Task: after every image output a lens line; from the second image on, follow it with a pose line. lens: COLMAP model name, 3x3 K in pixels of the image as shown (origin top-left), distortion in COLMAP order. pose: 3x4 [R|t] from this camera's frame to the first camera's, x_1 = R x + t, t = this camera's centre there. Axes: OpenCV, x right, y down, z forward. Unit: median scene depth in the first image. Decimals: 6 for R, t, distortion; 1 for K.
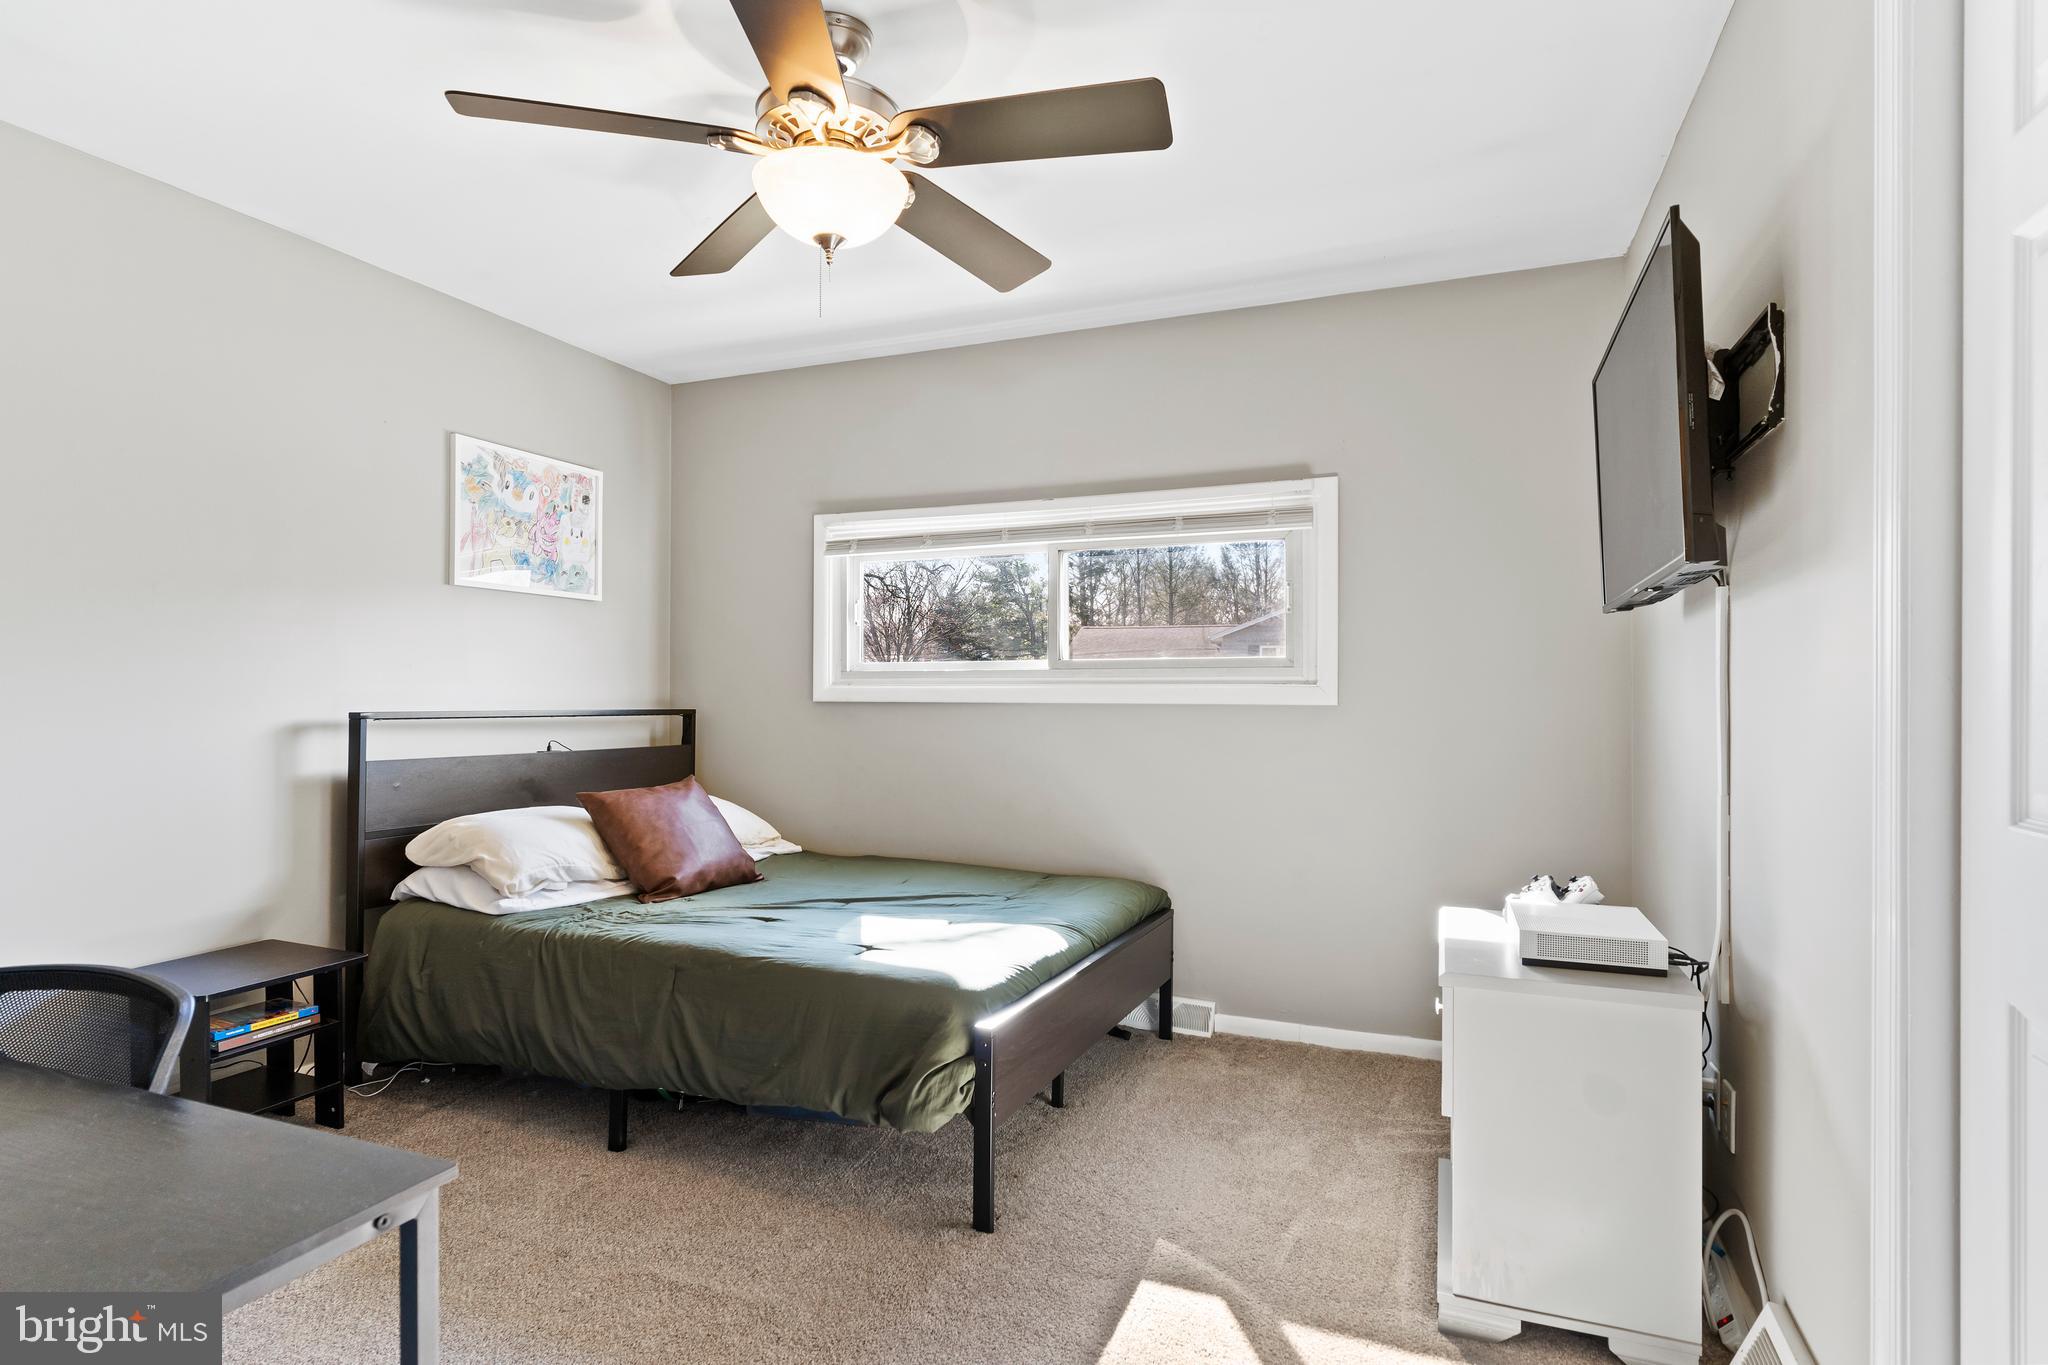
lens RADIAL K [[1058.2, 0, 1016.3], [0, 1058.2, 681.3], [0, 0, 1]] dist [0.009143, 0.000030]
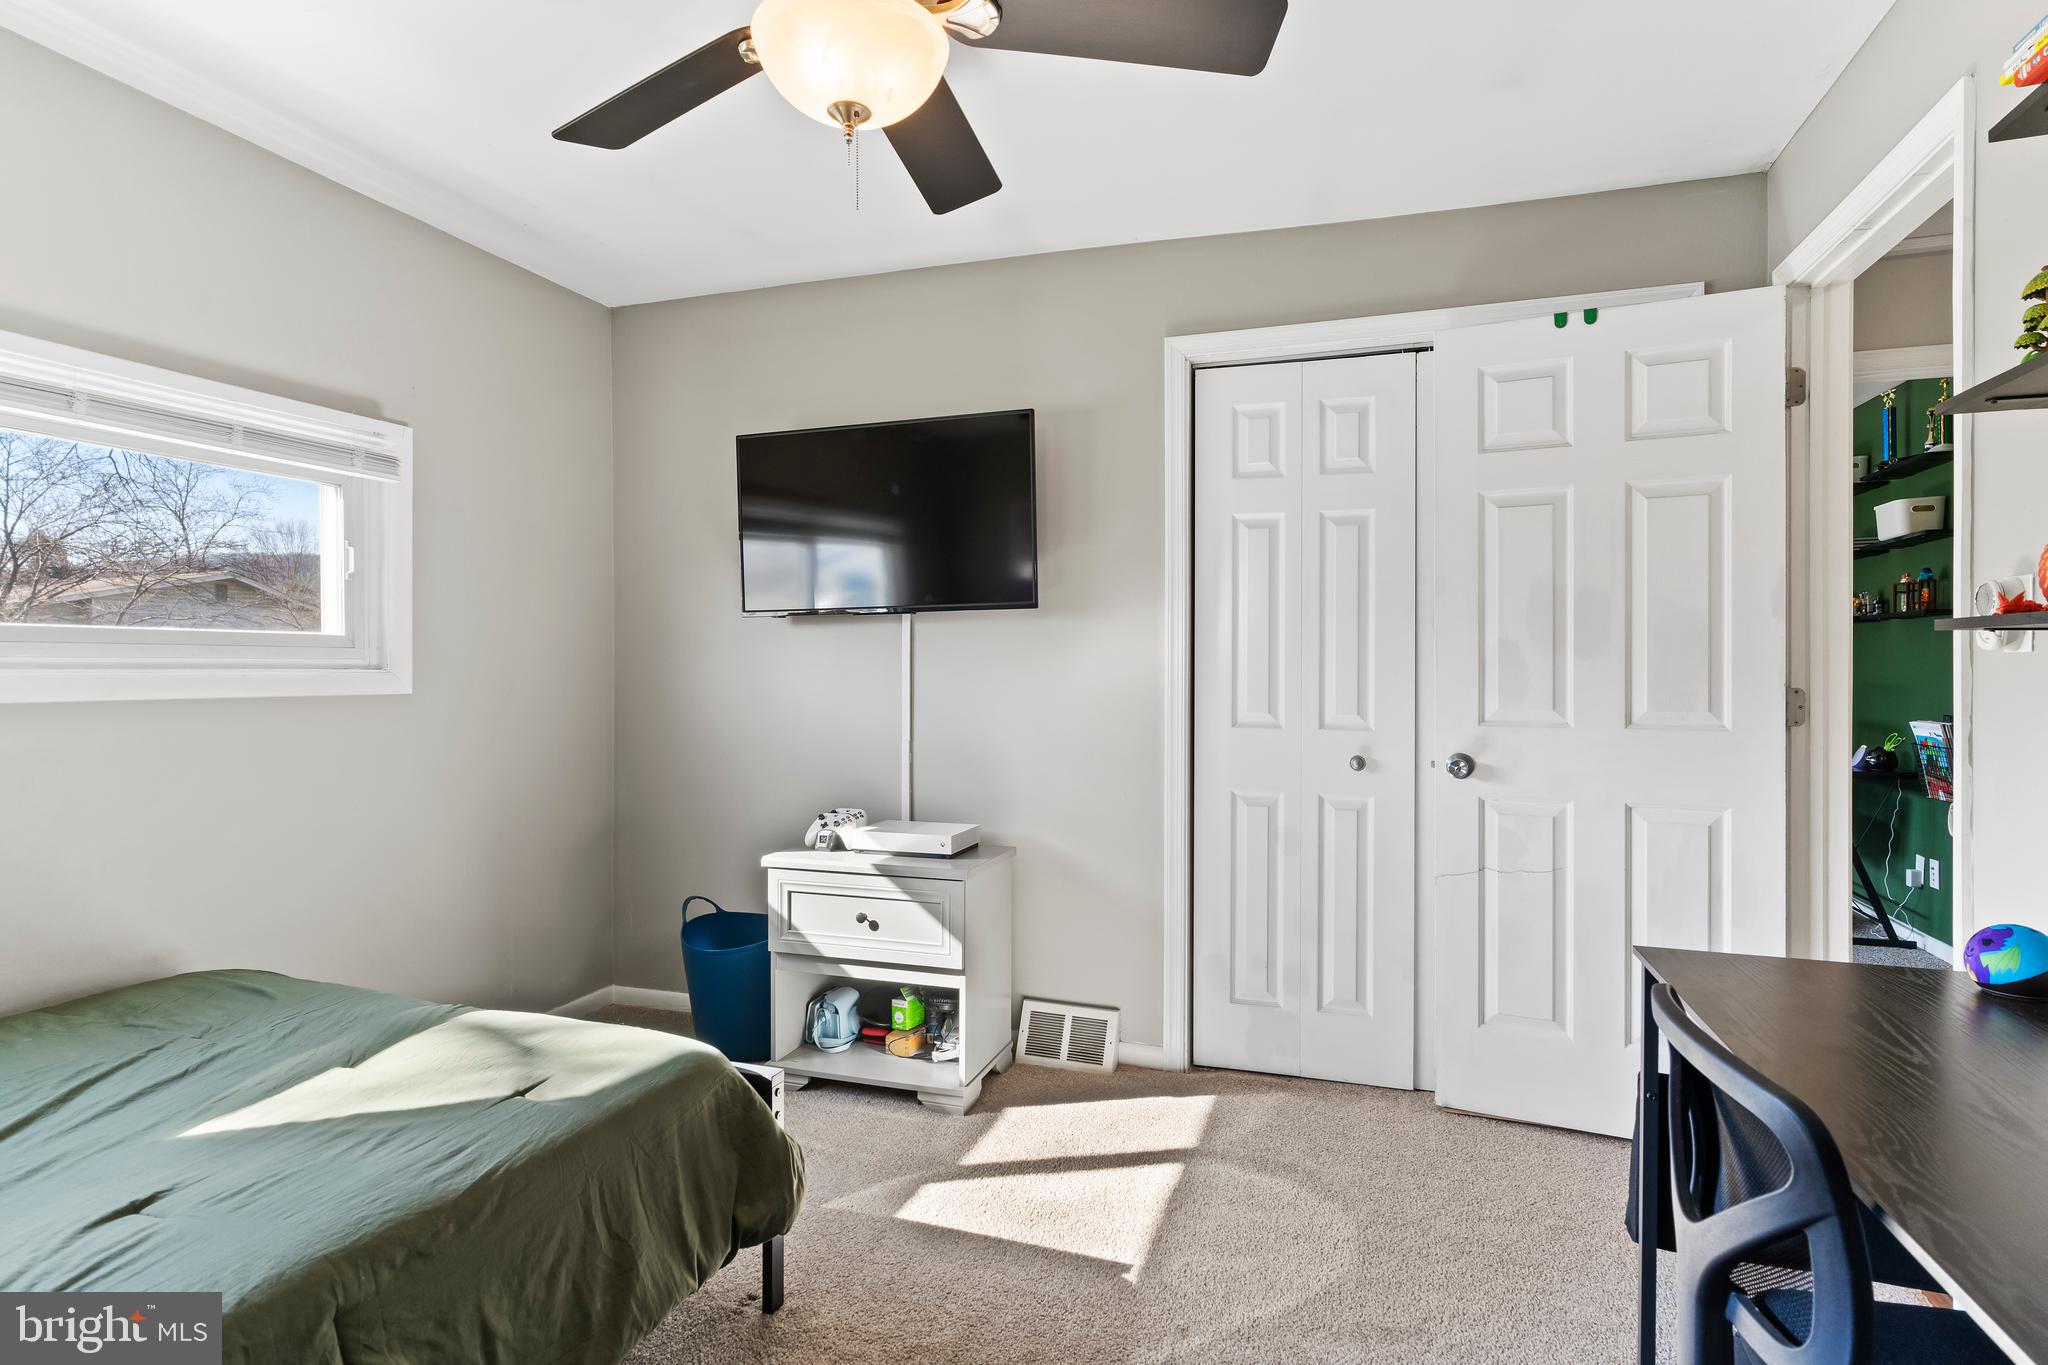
lens RADIAL K [[1058.2, 0, 1016.3], [0, 1058.2, 681.3], [0, 0, 1]] dist [0.009143, 0.000030]
pose [[-0.036800, -0.014541, 0.999217, -0.578673], [-0.015686, 0.999779, 0.013972, -0.007532], [-0.999200, -0.015159, -0.037020, 0.538939]]
